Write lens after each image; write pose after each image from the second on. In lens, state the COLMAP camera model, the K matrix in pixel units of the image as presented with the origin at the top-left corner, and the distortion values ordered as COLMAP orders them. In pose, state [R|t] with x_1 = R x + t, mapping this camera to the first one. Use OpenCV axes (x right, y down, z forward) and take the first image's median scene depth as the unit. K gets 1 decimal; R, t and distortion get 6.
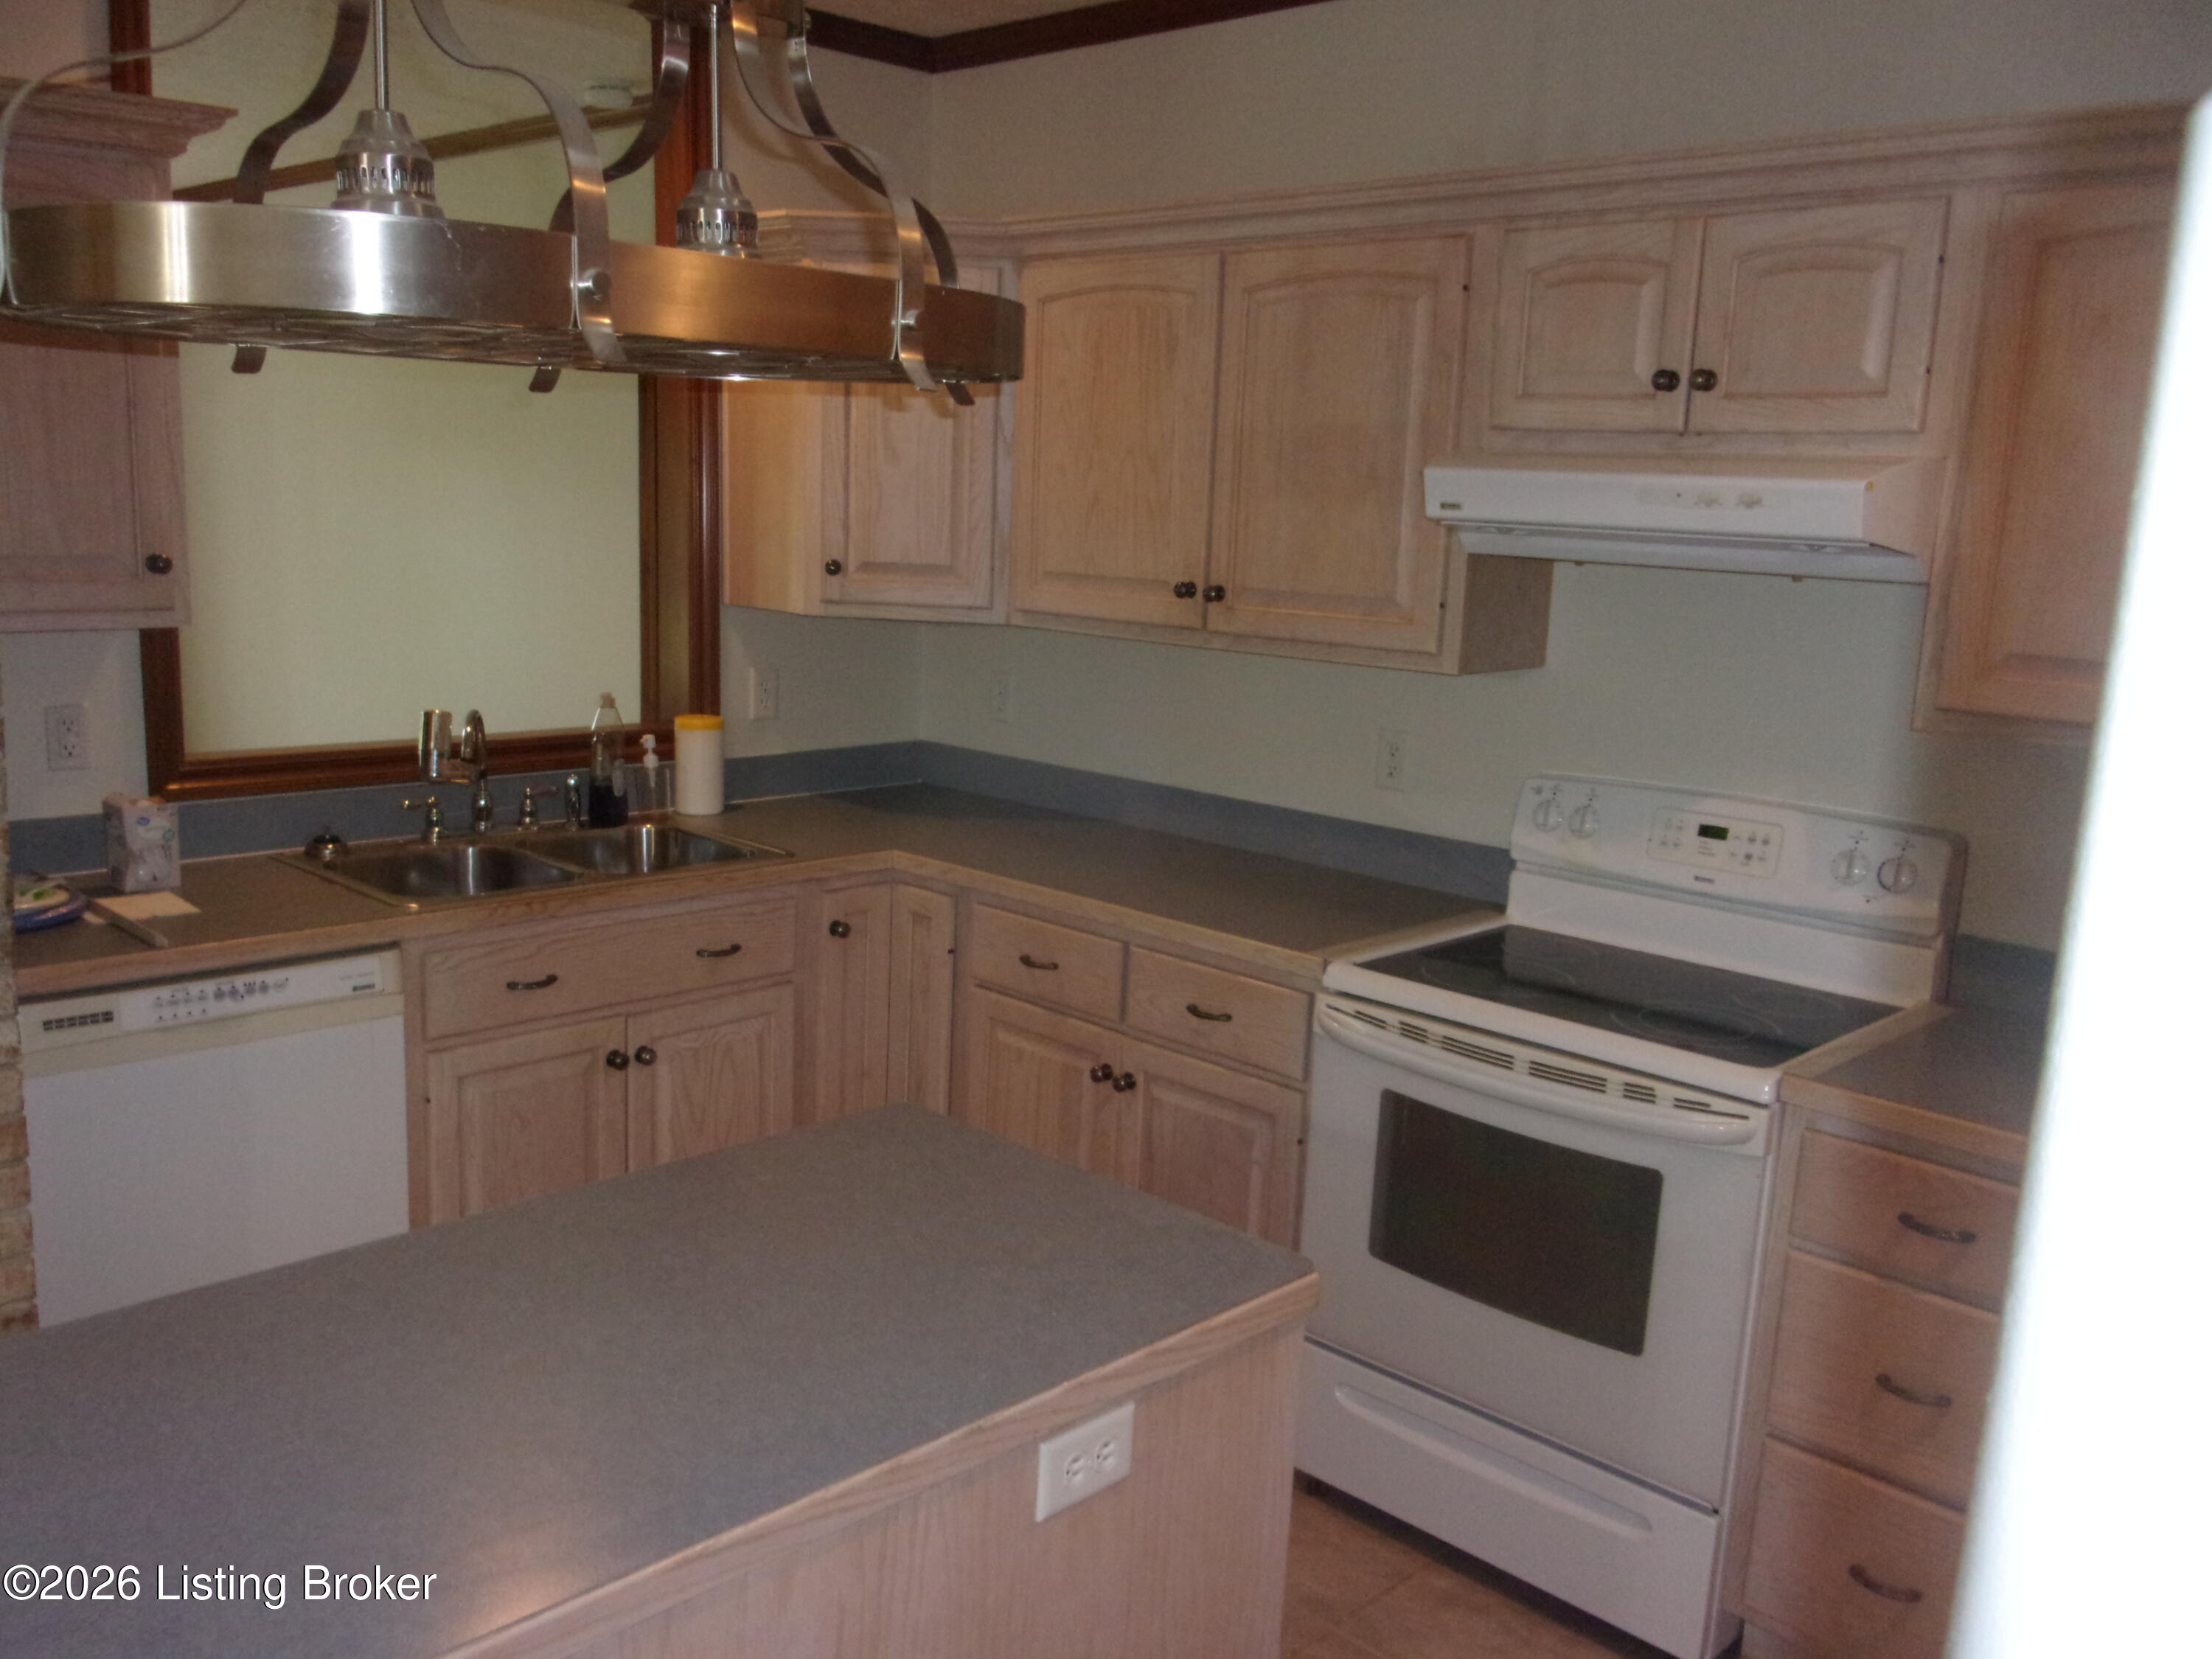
lens RADIAL K [[1889.0, 0, 1106.0], [0, 1889.0, 829.5], [0, 0, 1]] dist [0.056222, -0.007209]
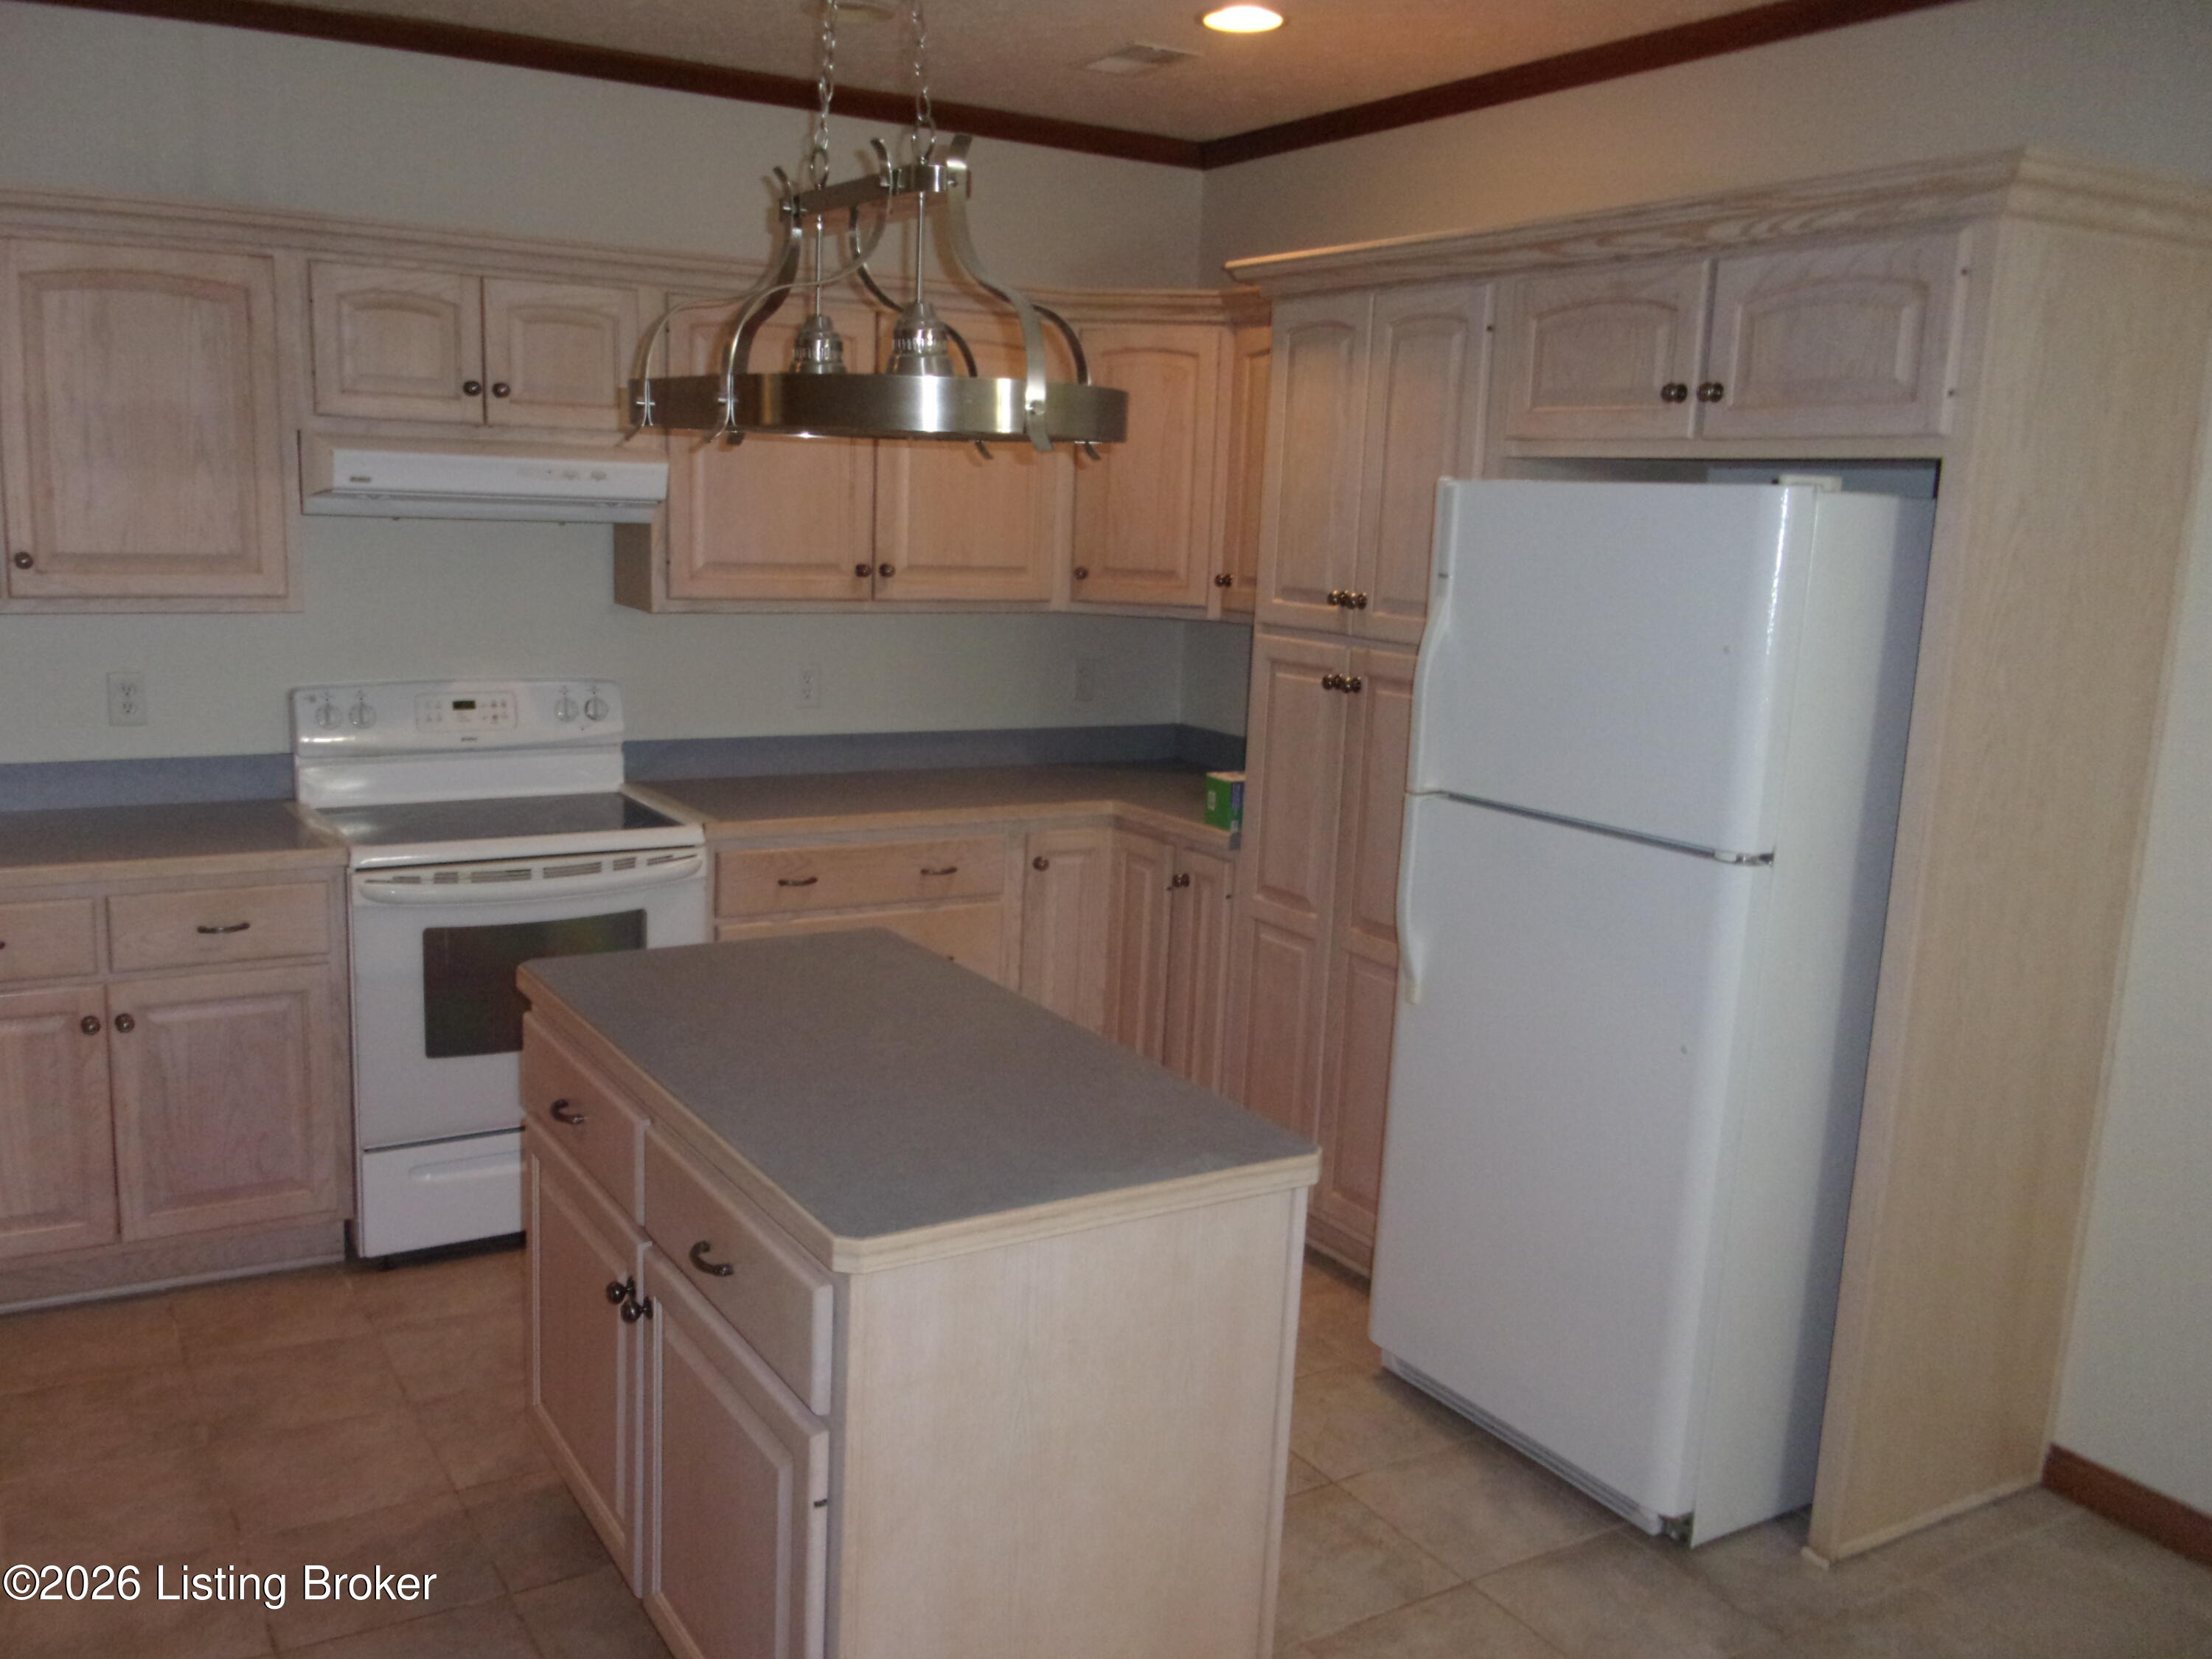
lens RADIAL K [[1838.6, 0, 1056.7], [0, 1838.6, 836.1], [0, 0, 1]] dist [0.019677, -0.004906]
pose [[0.259979, -0.213170, 0.941791, -0.910998], [0.147472, 0.972652, 0.179446, -0.088040], [-0.954287, 0.092236, 0.284306, 0.210183]]
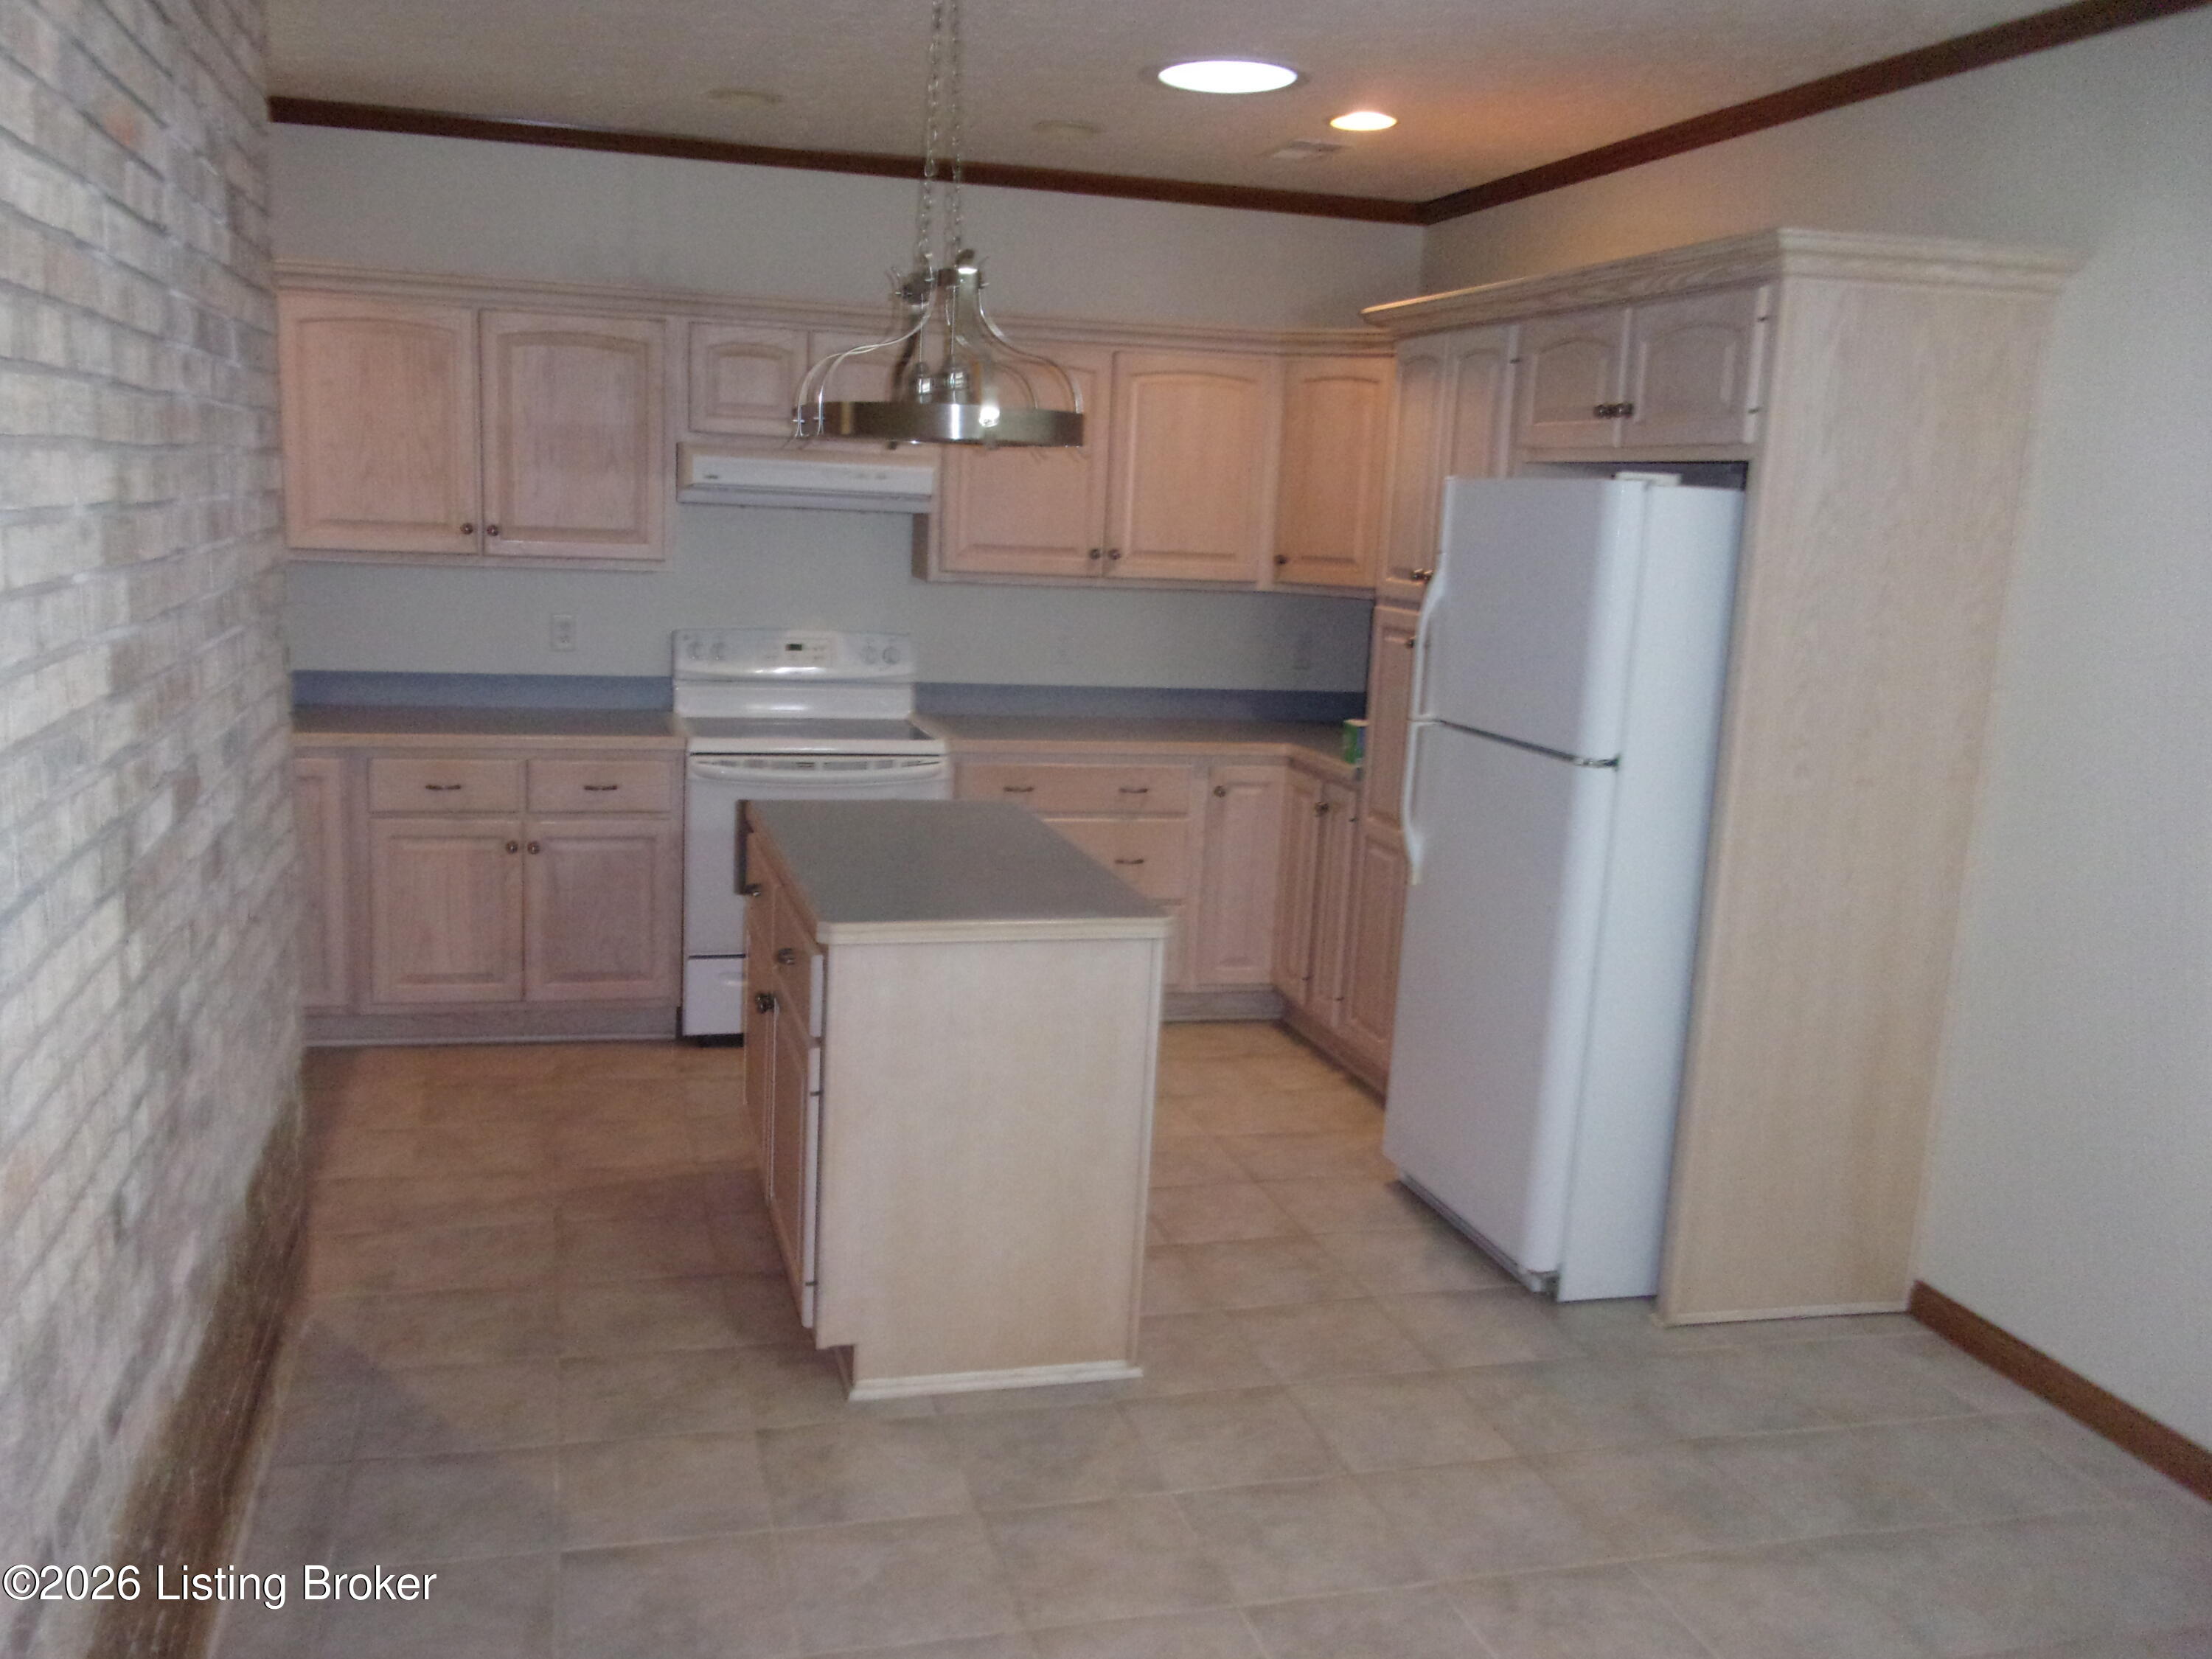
lens RADIAL K [[1824.3, 0, 1071.6], [0, 1824.3, 824.7], [0, 0, 1]] dist [0.066278, -0.168608]
pose [[0.508533, -0.176436, 0.842772, -1.155989], [0.131756, 0.983199, 0.126332, -0.019275], [-0.850902, 0.046797, 0.523236, -0.189444]]
